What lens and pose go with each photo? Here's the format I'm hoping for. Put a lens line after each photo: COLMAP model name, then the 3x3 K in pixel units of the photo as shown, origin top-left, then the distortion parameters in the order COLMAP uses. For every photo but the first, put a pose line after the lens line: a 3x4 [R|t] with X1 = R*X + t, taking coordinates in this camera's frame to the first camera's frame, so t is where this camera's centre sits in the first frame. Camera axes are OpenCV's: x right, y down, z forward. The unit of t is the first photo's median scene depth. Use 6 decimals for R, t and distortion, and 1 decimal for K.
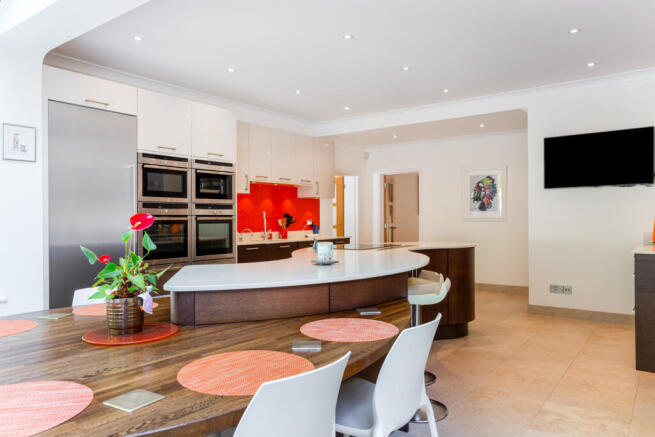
lens RADIAL K [[469.5, 0, 327.5], [0, 469.5, 218.5], [0, 0, 1]] dist [-0.003019, -0.000656]
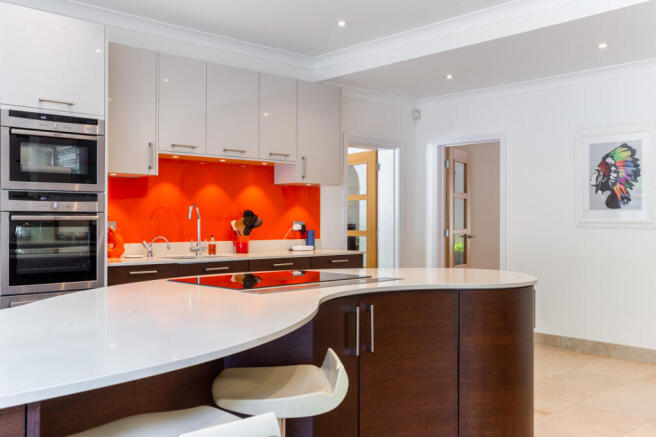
lens RADIAL K [[635.6, 0, 328.0], [0, 635.6, 218.5], [0, 0, 1]] dist [0.020188, 0.011064]
pose [[0.981563, 0.011207, -0.190812, 0.159283], [-0.011160, 0.999937, 0.001321, -0.002667], [0.190815, 0.000832, 0.981626, 0.232319]]
